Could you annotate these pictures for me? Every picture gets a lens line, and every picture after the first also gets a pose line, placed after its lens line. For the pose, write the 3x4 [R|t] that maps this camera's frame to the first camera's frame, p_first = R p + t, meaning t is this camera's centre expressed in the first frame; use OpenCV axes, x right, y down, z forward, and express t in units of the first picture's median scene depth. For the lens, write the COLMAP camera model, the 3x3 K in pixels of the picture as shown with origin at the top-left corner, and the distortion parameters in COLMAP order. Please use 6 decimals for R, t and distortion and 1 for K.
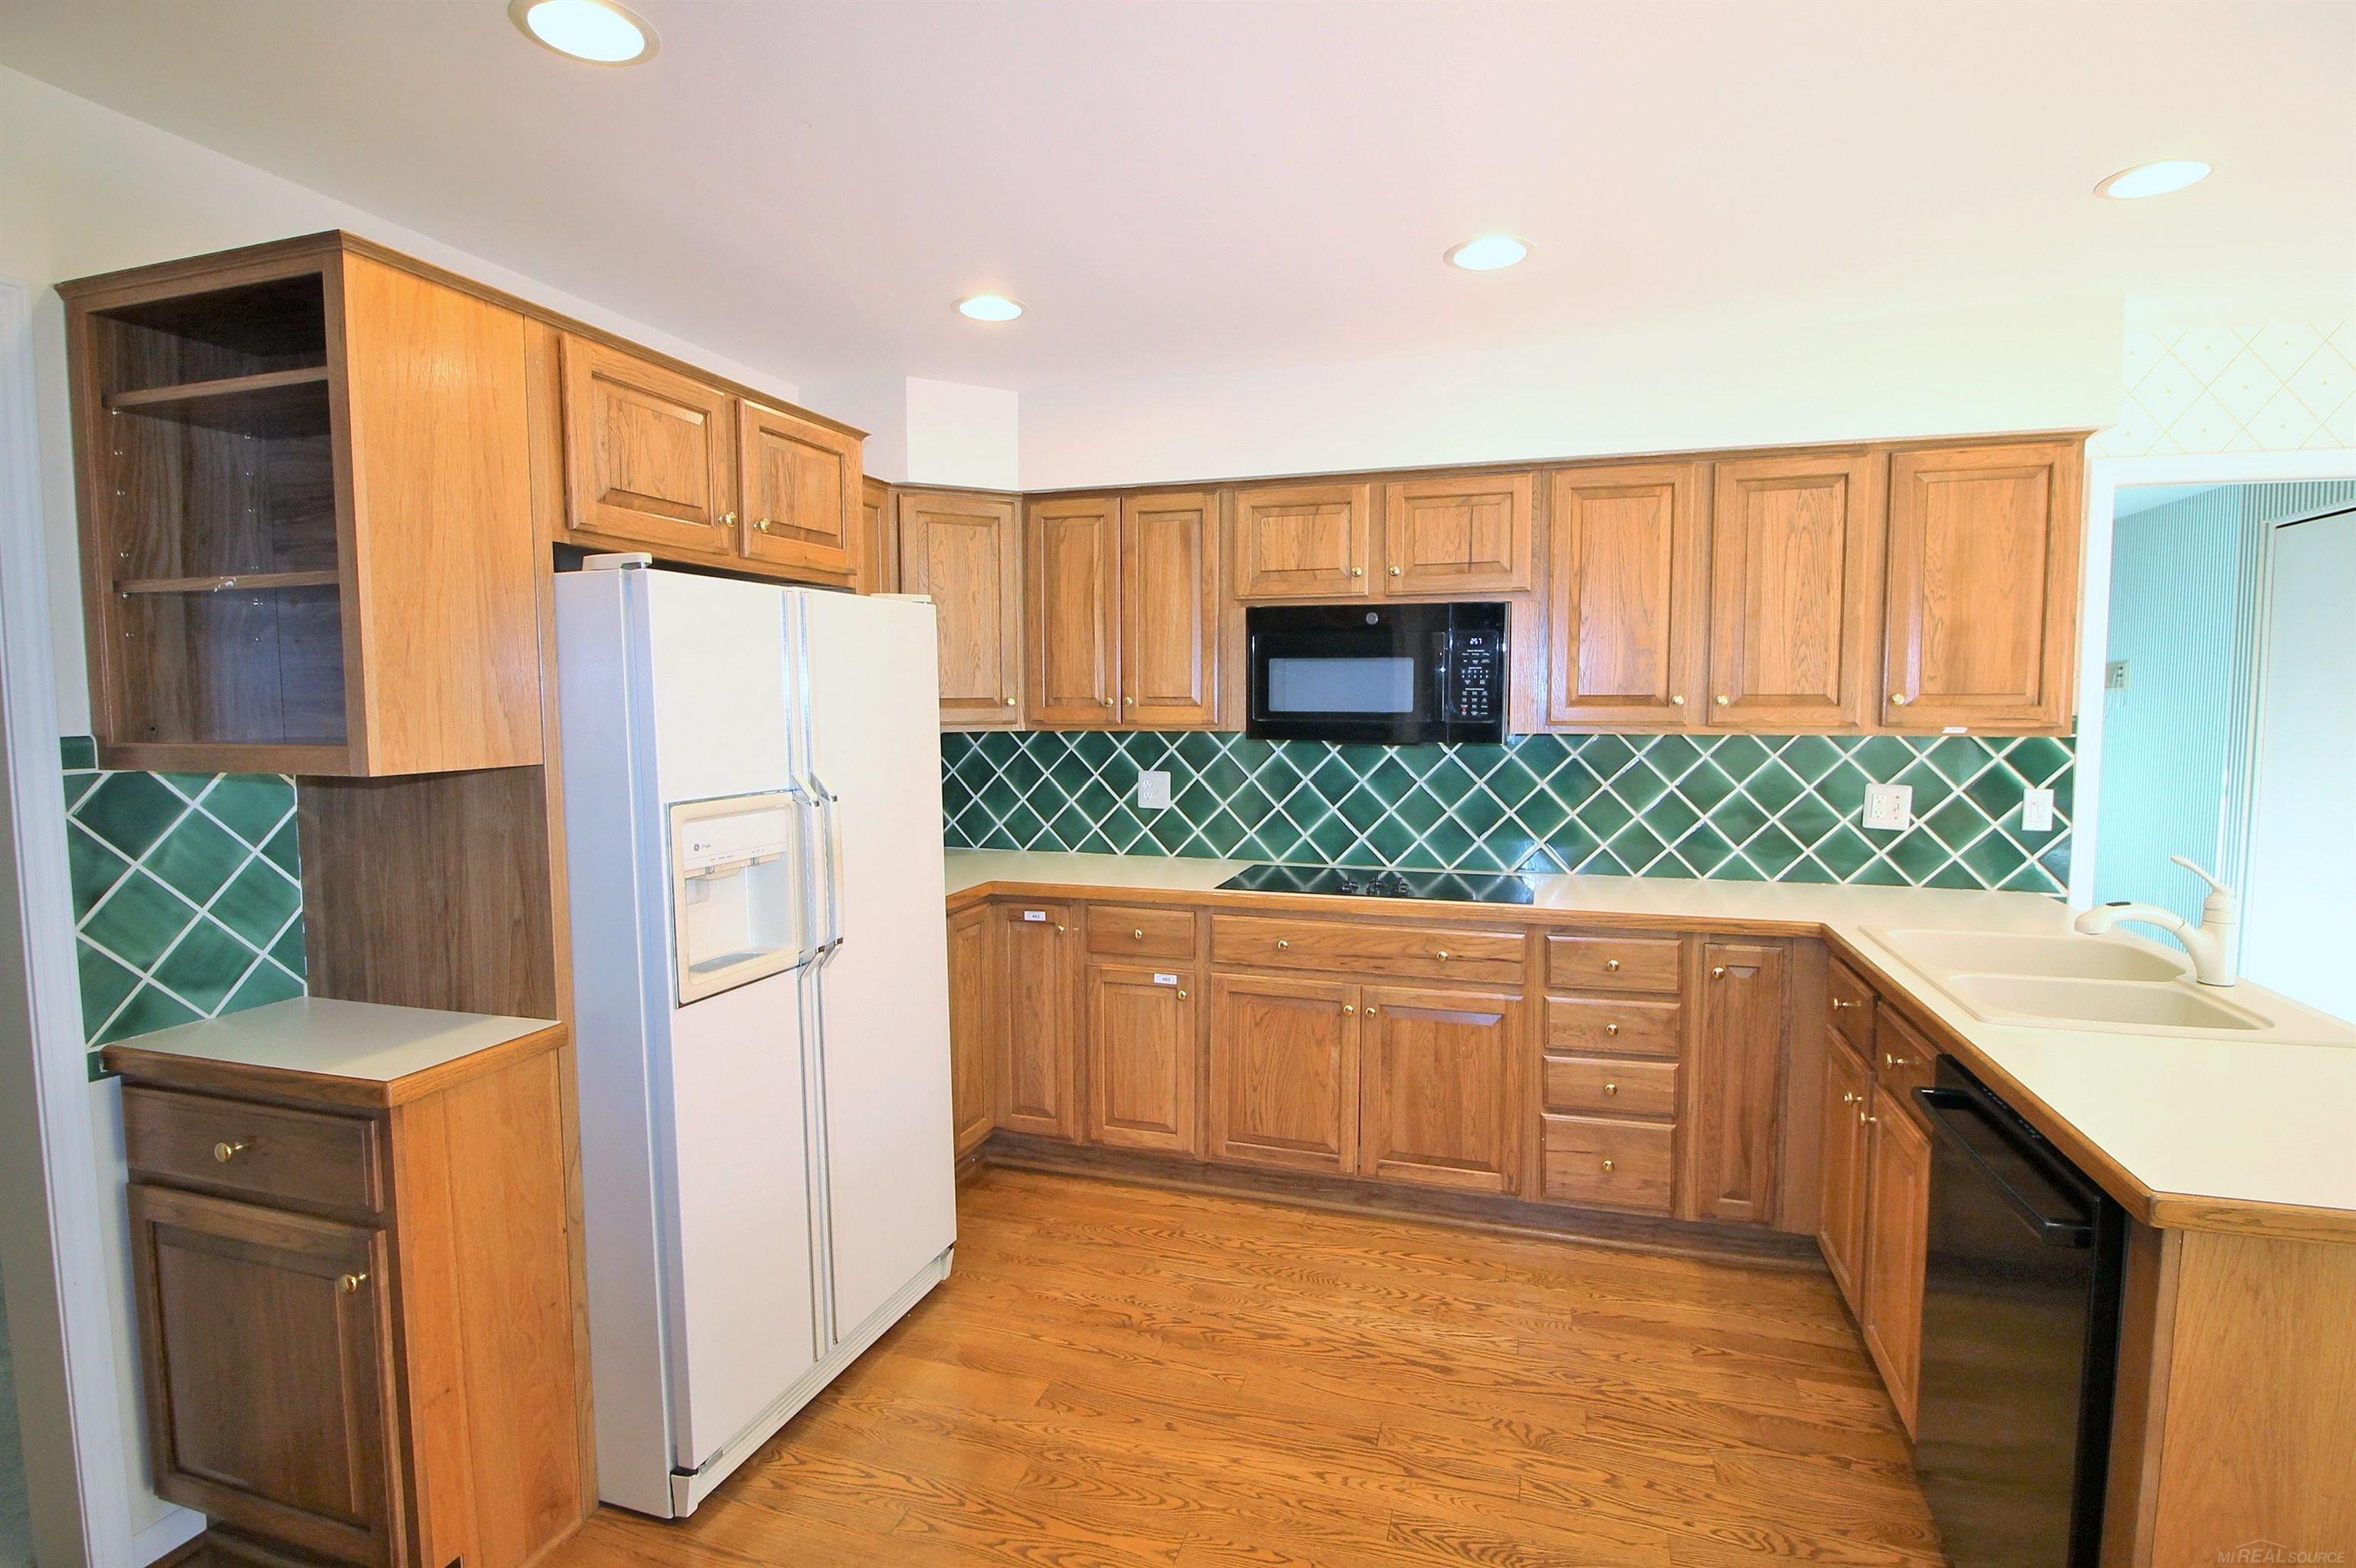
lens RADIAL K [[1143.1, 0, 1176.4], [0, 1143.1, 783.5], [0, 0, 1]] dist [-0.006630, -0.001846]
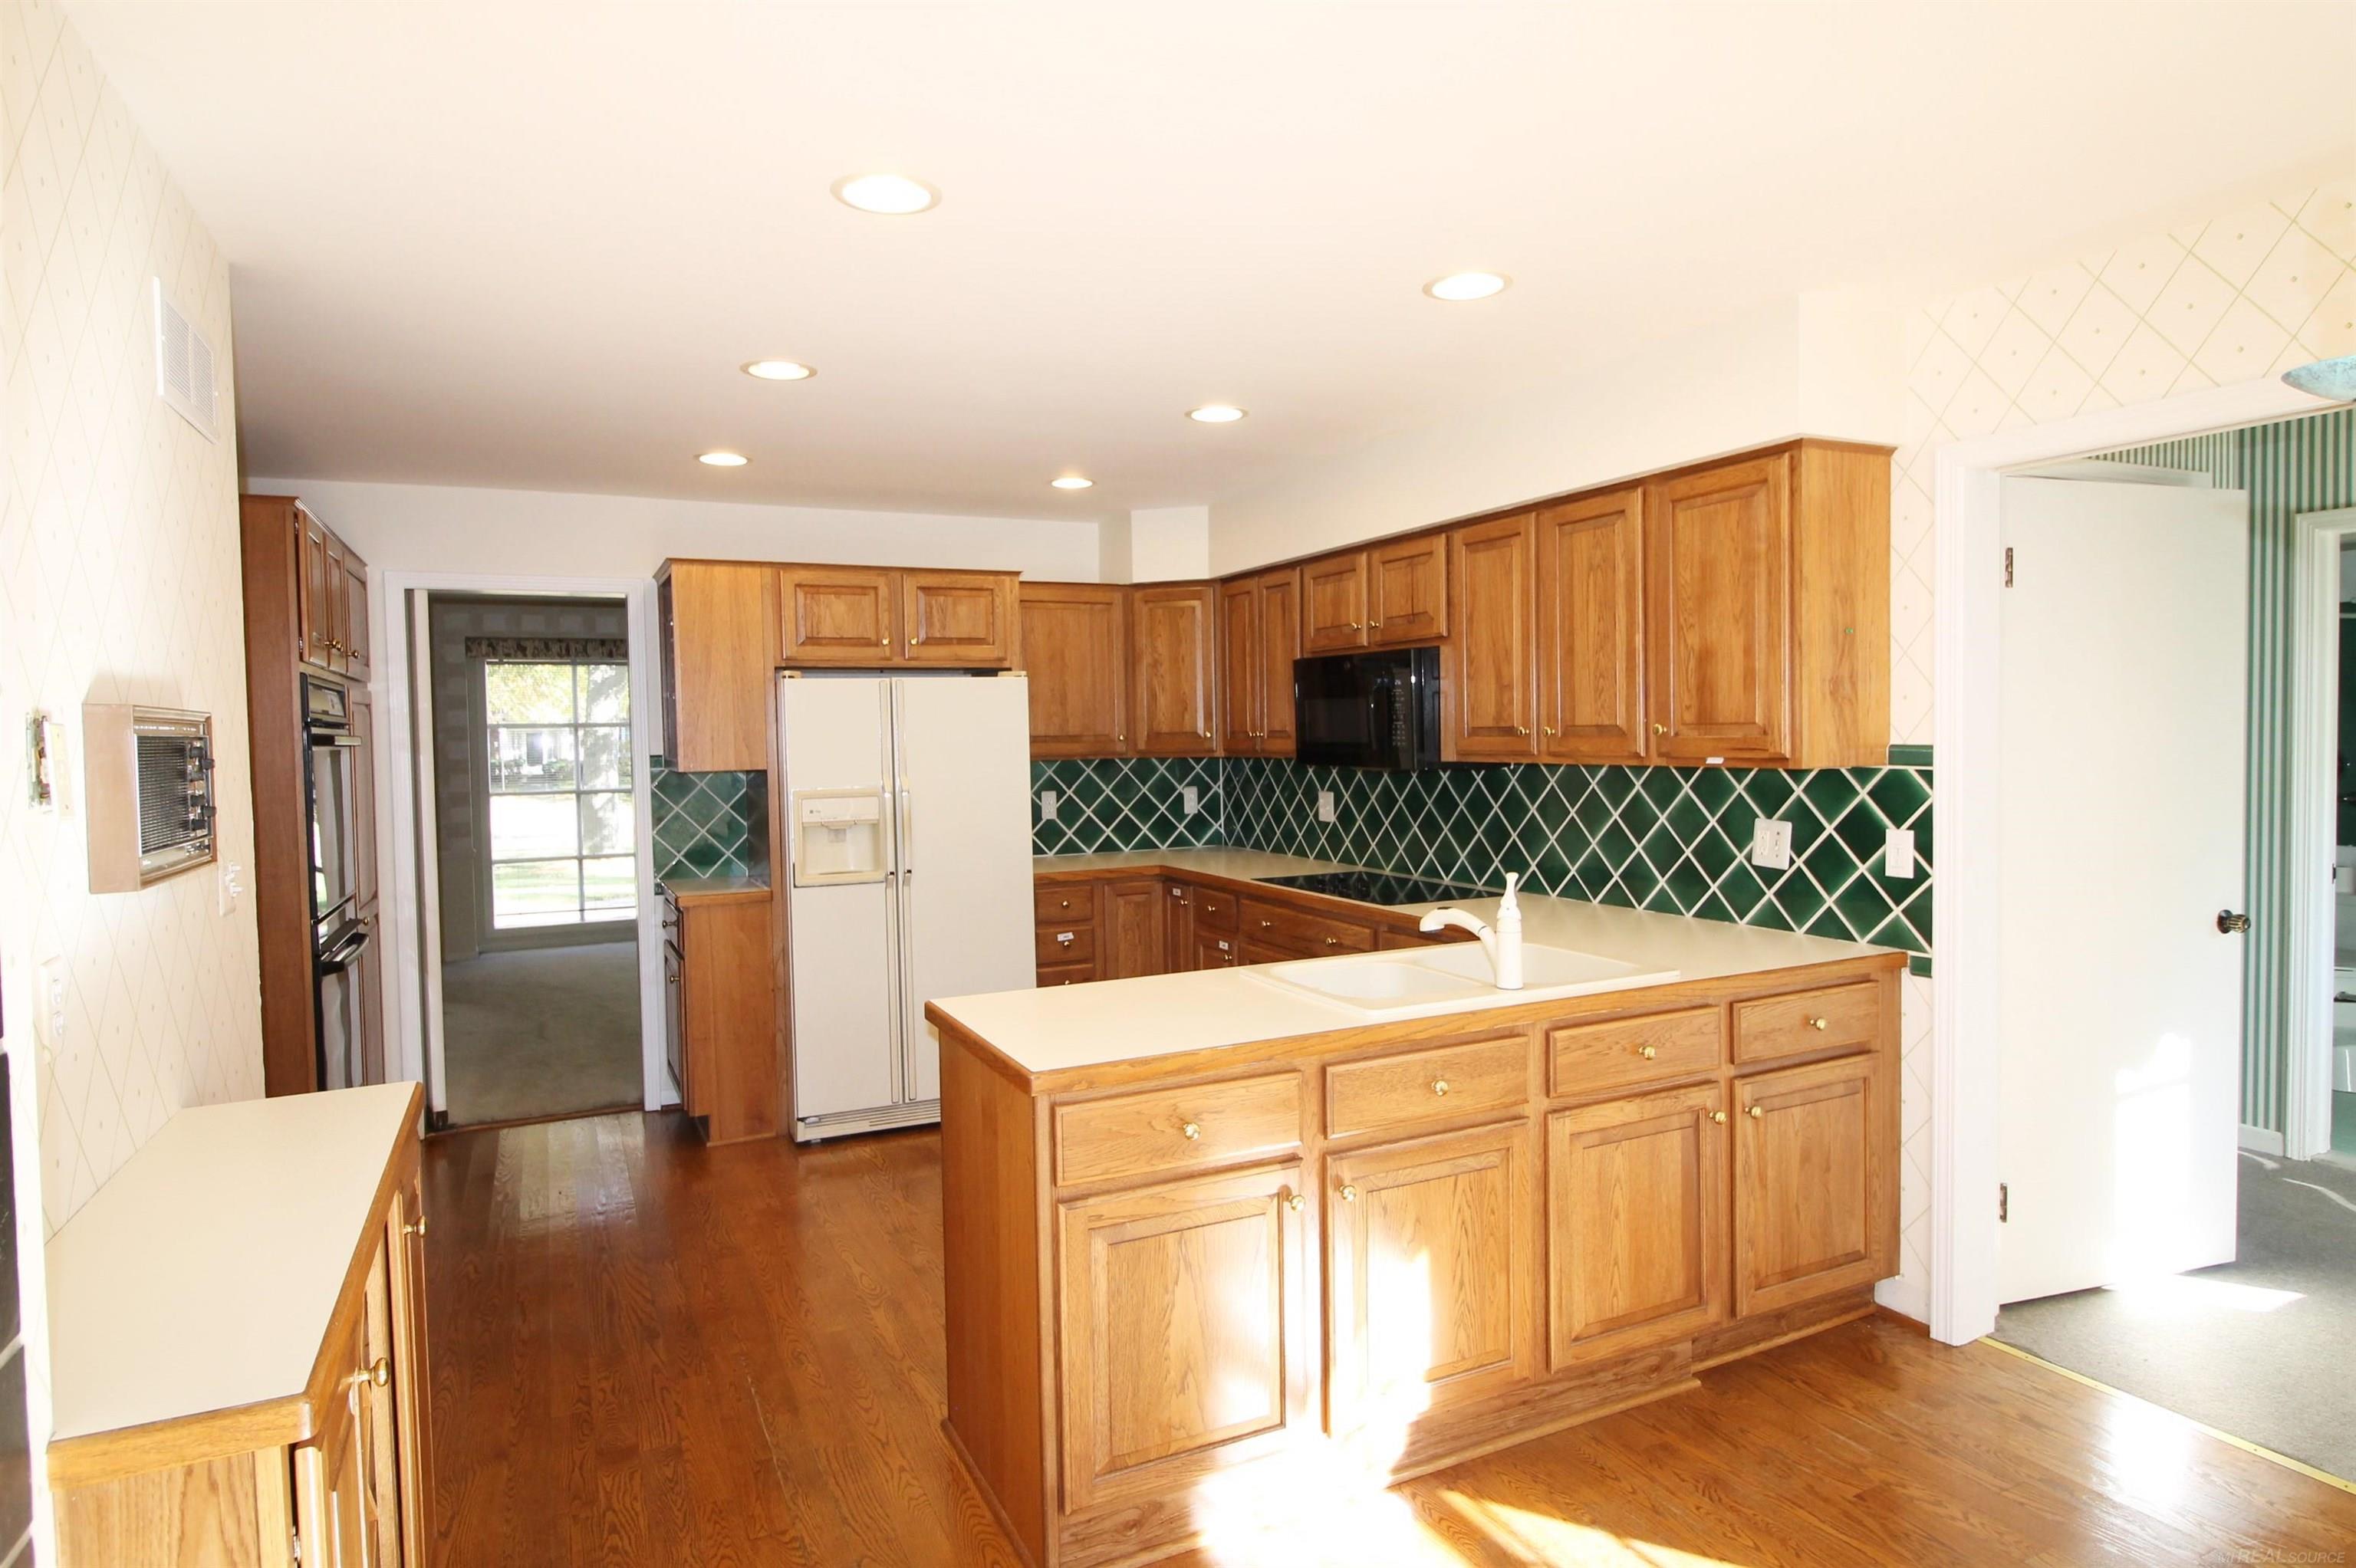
lens RADIAL K [[1302.8, 0, 1181.8], [0, 1302.8, 788.8], [0, 0, 1]] dist [-0.022065, -0.000137]
pose [[0.688794, 0.022988, -0.724592, 1.088727], [-0.039704, 0.999193, -0.006043, 0.001580], [0.723869, 0.032931, 0.689151, -0.077236]]
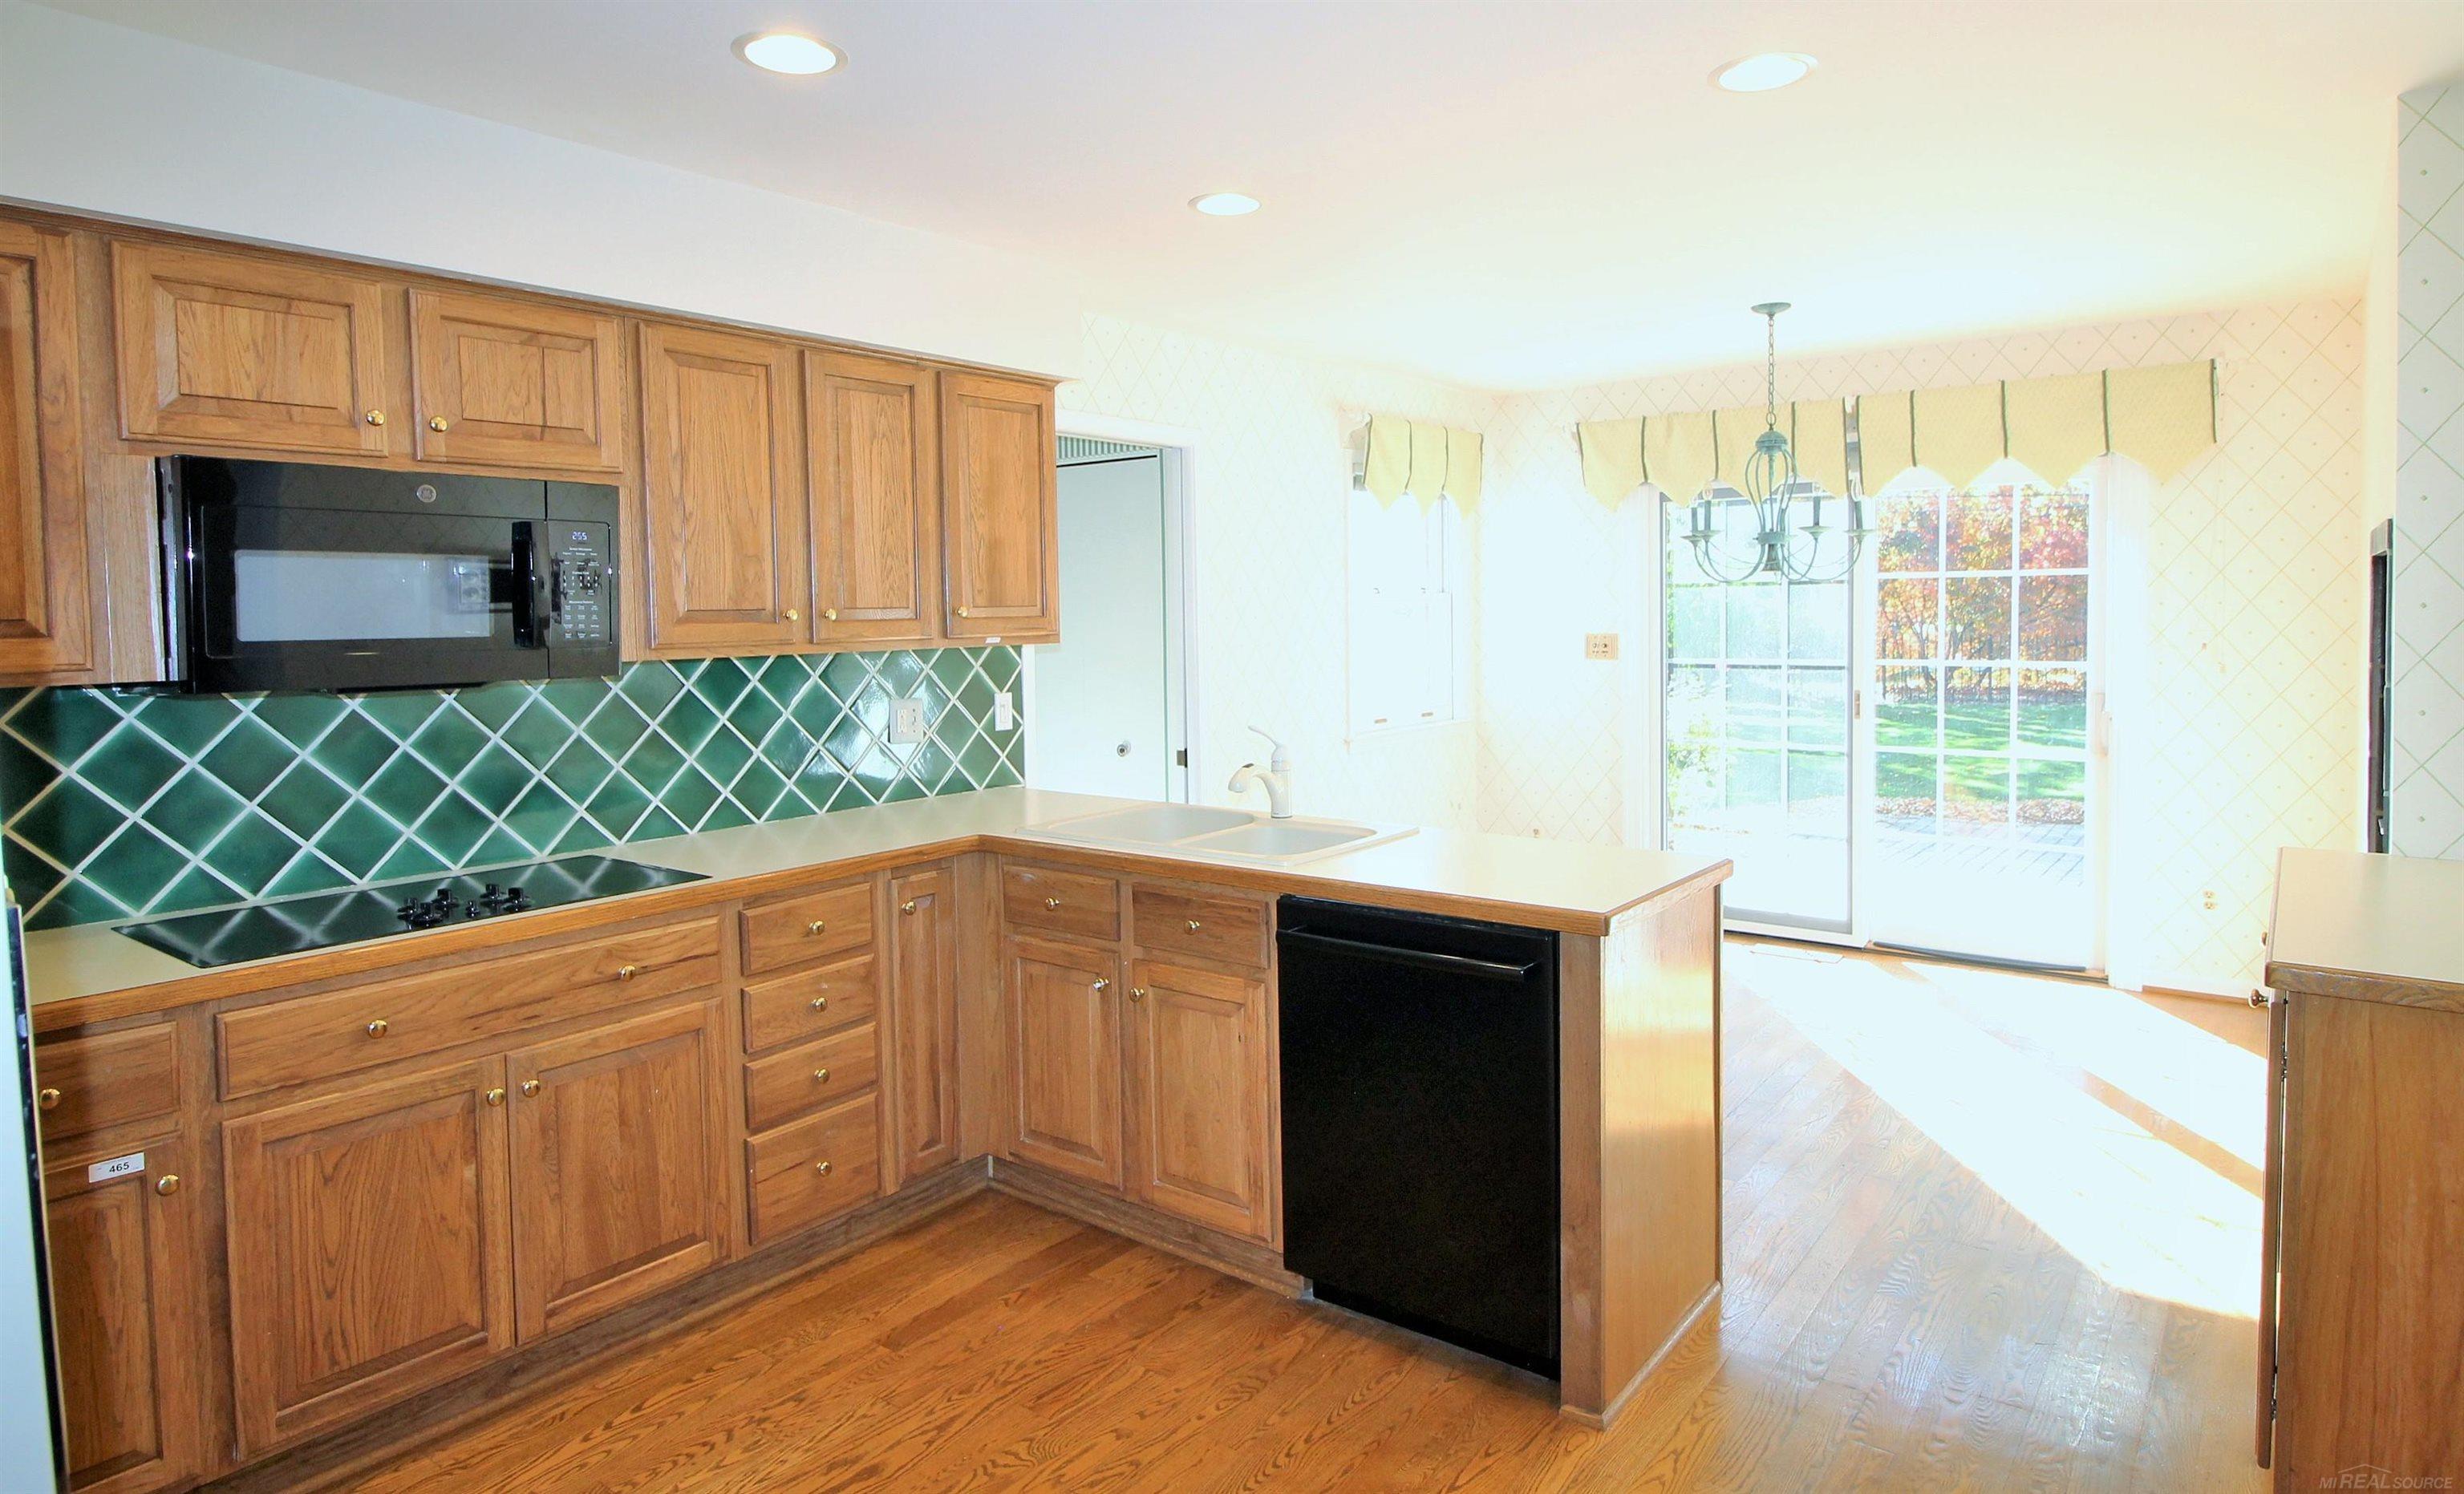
lens RADIAL K [[1381.0, 0, 1239.6], [0, 1381.0, 668.5], [0, 0, 1]] dist [-0.001801, -0.001418]
pose [[0.346713, -0.042775, 0.936995, -0.419538], [0.088290, 0.996013, 0.012799, -0.015345], [-0.933807, 0.078290, 0.349107, 0.311478]]
